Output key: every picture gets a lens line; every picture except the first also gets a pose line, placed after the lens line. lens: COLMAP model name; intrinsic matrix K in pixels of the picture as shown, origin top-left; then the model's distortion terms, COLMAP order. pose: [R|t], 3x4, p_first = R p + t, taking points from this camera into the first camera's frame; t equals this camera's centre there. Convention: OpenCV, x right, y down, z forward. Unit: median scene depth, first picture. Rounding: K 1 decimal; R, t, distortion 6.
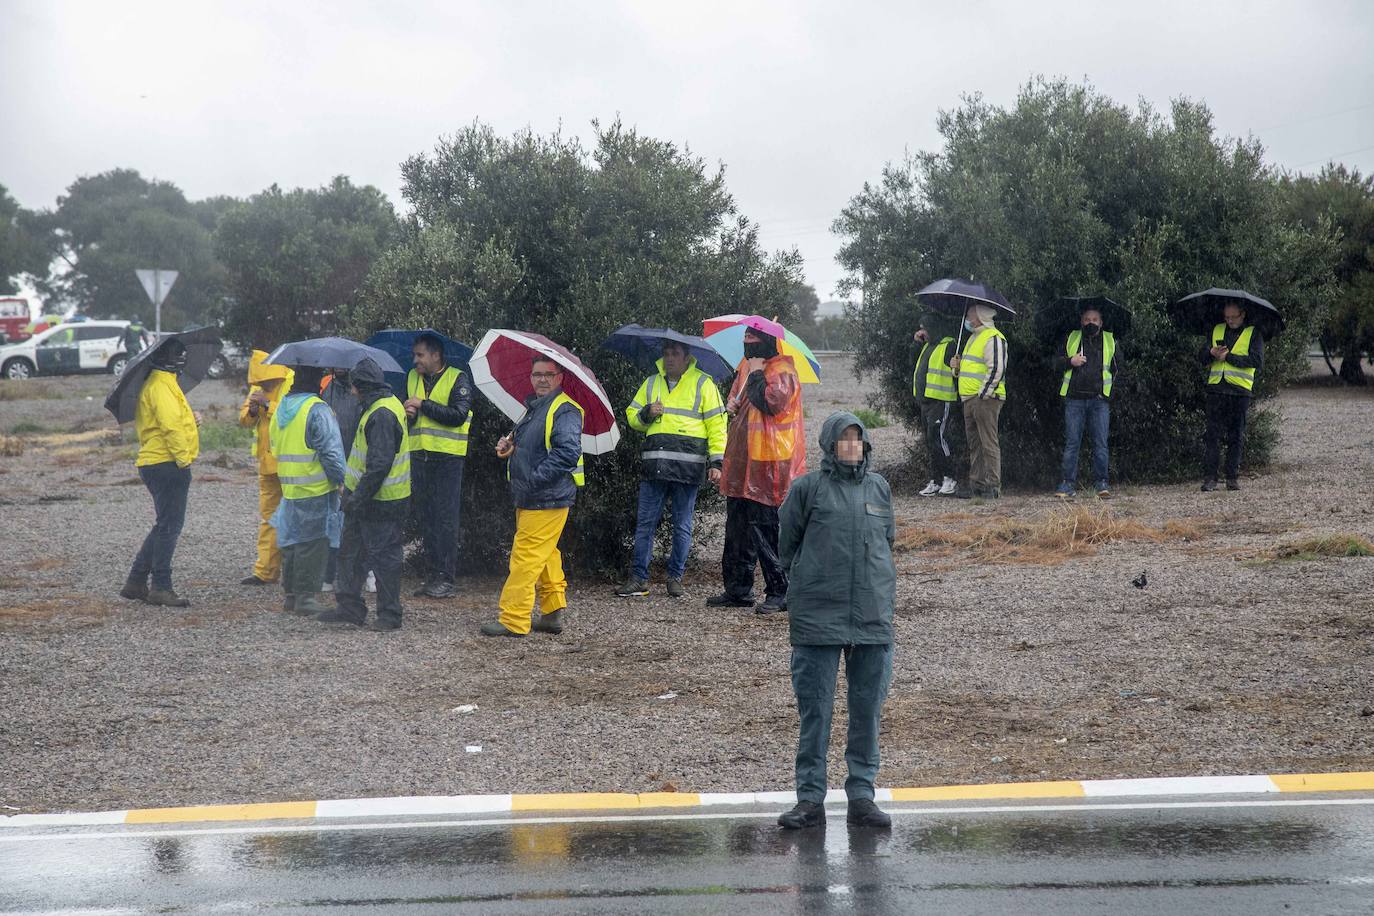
lens RADIAL K [[2017.4, 0, 687.0], [0, 2017.4, 458.0], [0, 0, 1]] dist [0.158978, -0.065506]
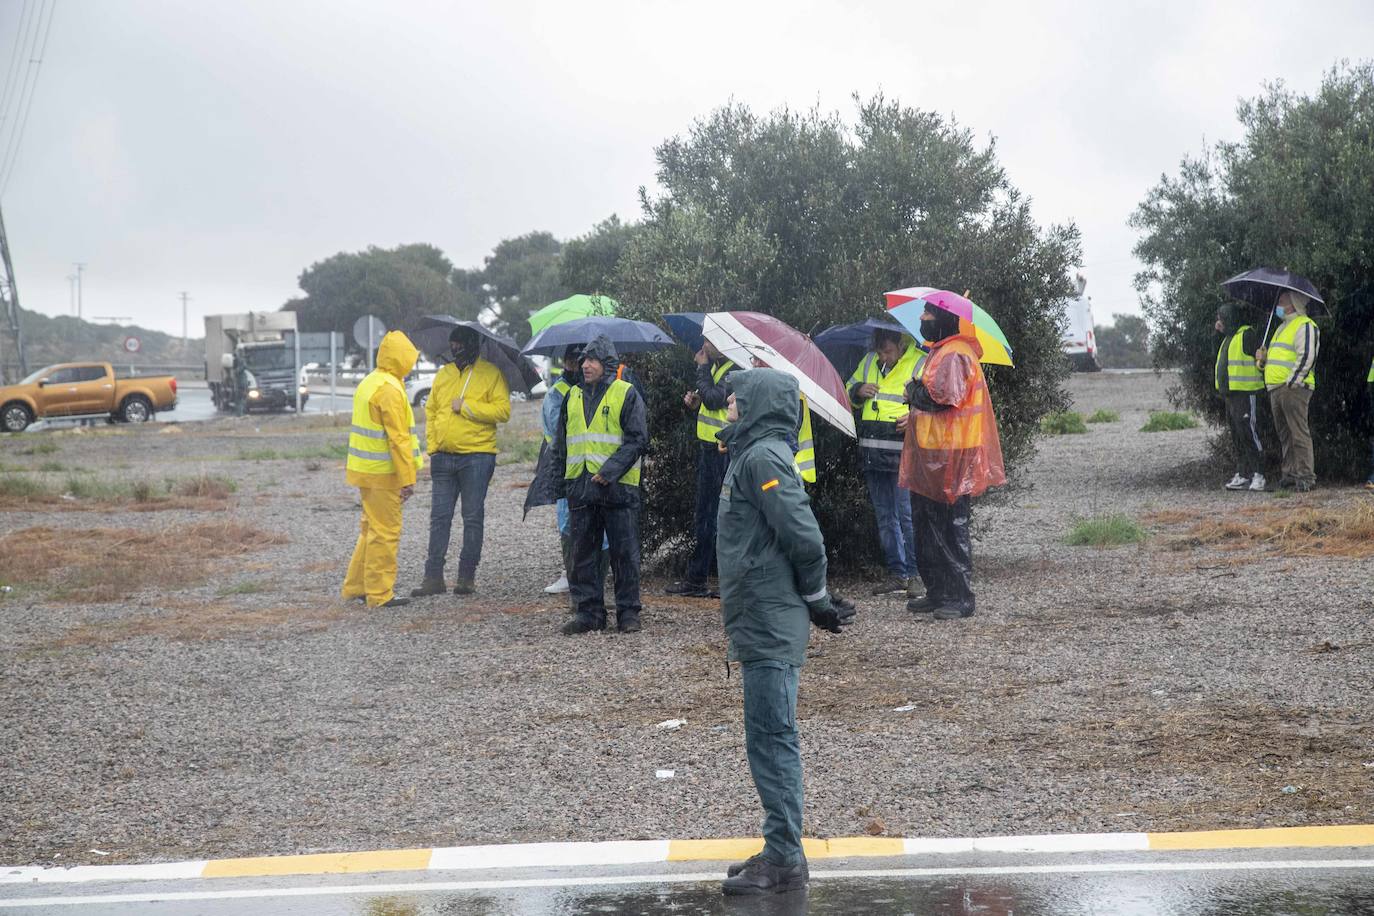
lens RADIAL K [[2449.7, 0, 687.0], [0, 2449.7, 458.0], [0, 0, 1]] dist [0.244591, -0.169014]
pose [[0.996423, -0.015990, -0.082977, -0.031320], [0.017037, 0.999784, 0.011924, -0.011158], [0.082768, -0.013295, 0.996480, -0.157346]]
